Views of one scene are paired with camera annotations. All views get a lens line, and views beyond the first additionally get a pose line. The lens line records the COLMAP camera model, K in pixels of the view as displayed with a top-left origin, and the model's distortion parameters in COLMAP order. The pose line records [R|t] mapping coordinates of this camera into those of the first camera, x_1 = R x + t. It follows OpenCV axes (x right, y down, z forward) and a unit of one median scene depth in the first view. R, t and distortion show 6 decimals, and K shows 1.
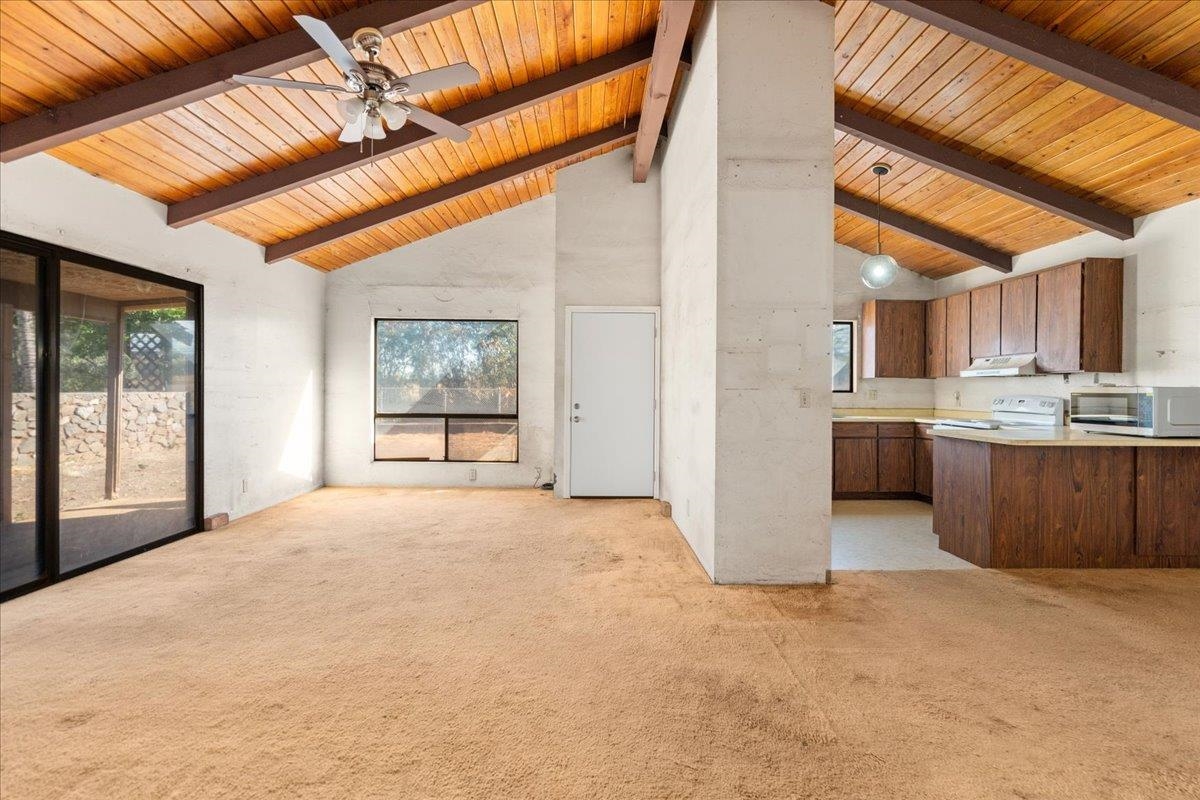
lens RADIAL K [[543.7, 0, 601.9], [0, 543.7, 388.0], [0, 0, 1]] dist [-0.000943, 0.000055]
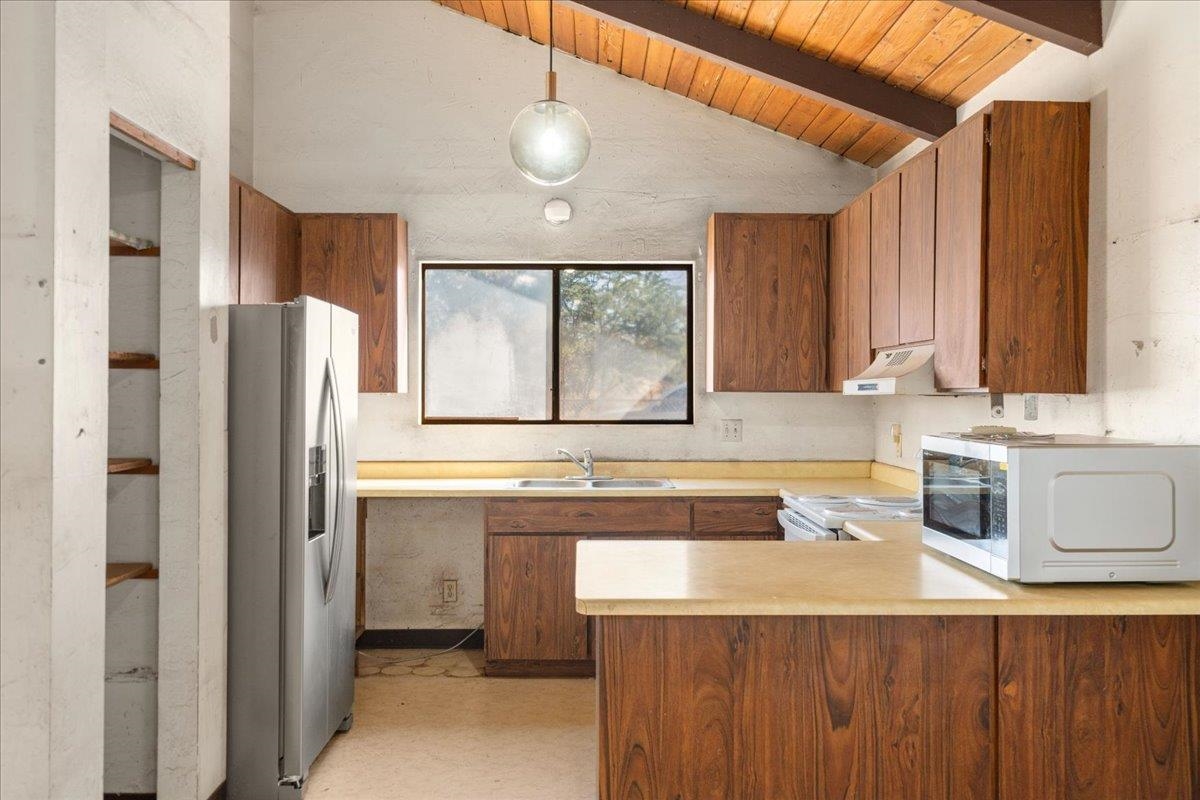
lens RADIAL K [[1033.0, 0, 598.1], [0, 1033.0, 383.9], [0, 0, 1]] dist [0.001279, 0.003200]
pose [[0.999916, -0.003525, -0.012466, 0.612661], [0.003480, 0.999987, -0.003648, -0.033943], [0.012479, 0.003604, 0.999916, 0.250557]]
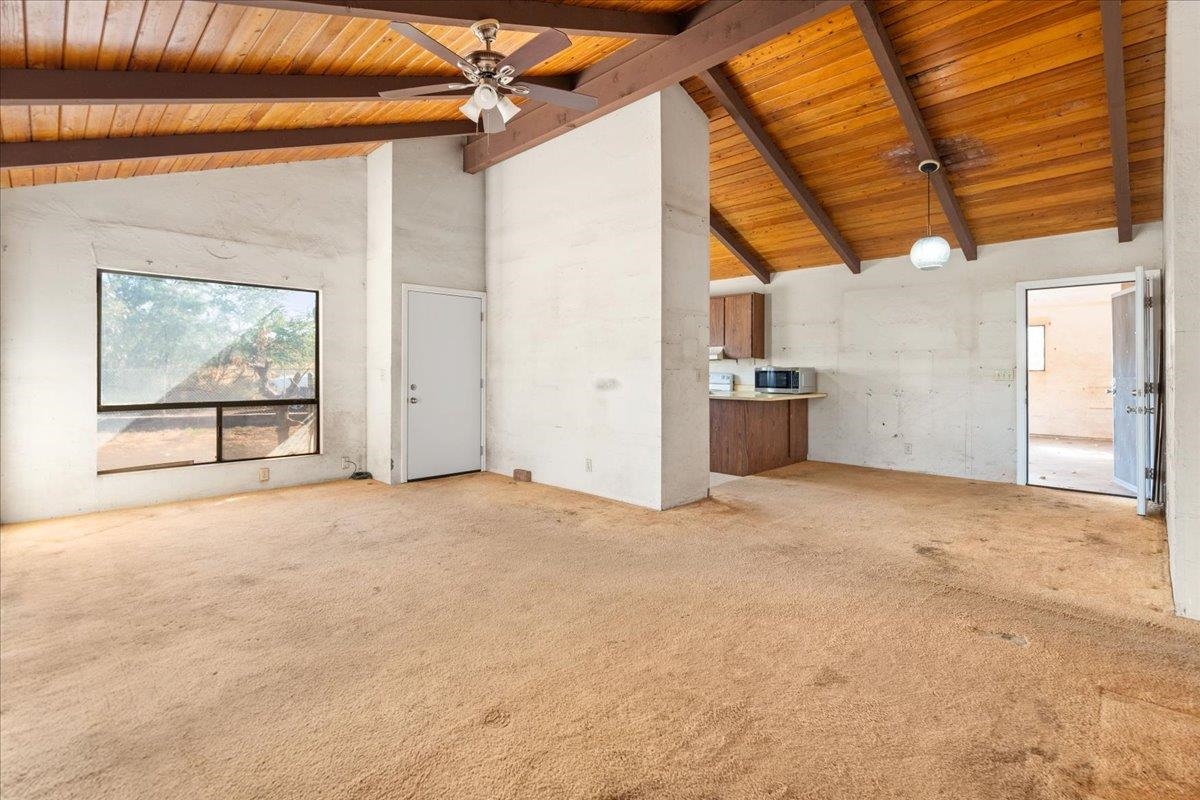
lens RADIAL K [[554.8, 0, 596.9], [0, 554.8, 365.1], [0, 0, 1]] dist [-0.000697, -0.000014]
pose [[0.721823, 0.000403, 0.692077, -0.683582], [0.000710, 0.999999, -0.001322, -0.006072], [-0.692077, 0.001446, 0.721822, 0.073696]]
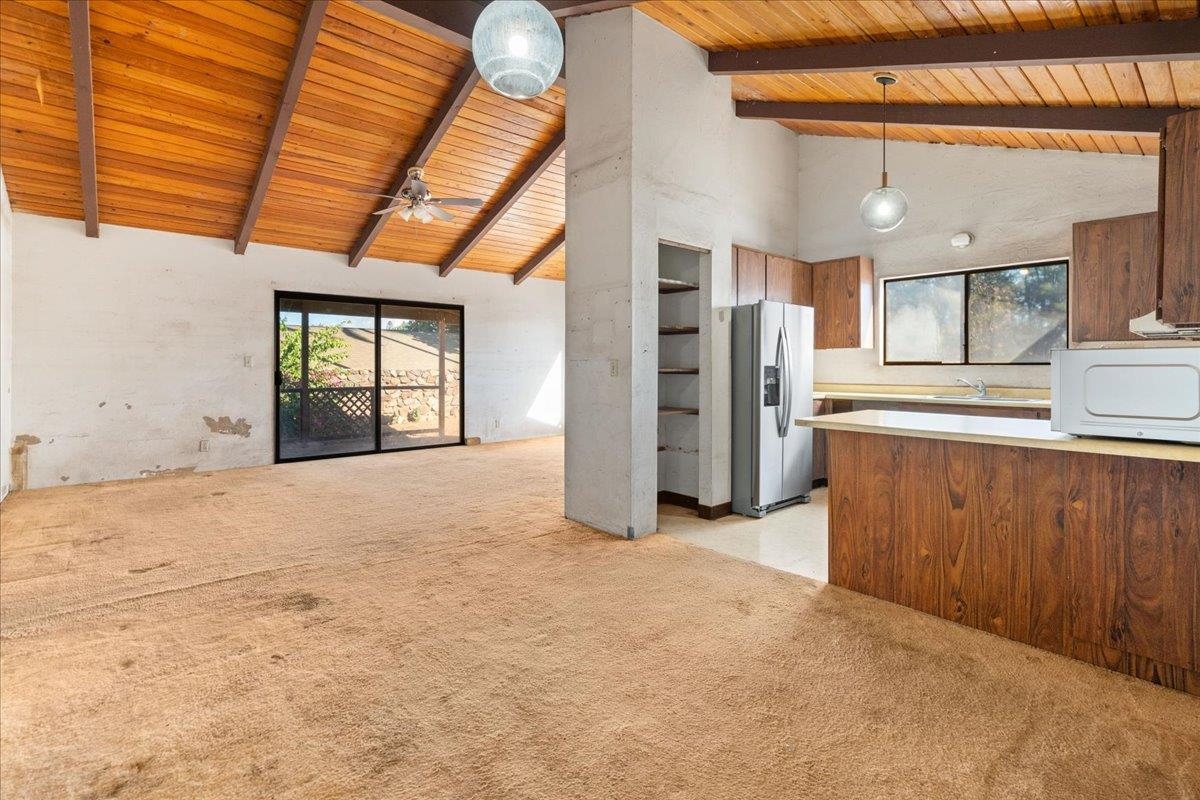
lens RADIAL K [[554.8, 0, 596.9], [0, 554.8, 365.1], [0, 0, 1]] dist [-0.000697, -0.000014]
pose [[0.637306, -0.005256, -0.770593, 0.951754], [0.003075, 0.999986, -0.004277, 0.013860], [0.770605, 0.000356, 0.637313, 0.189338]]
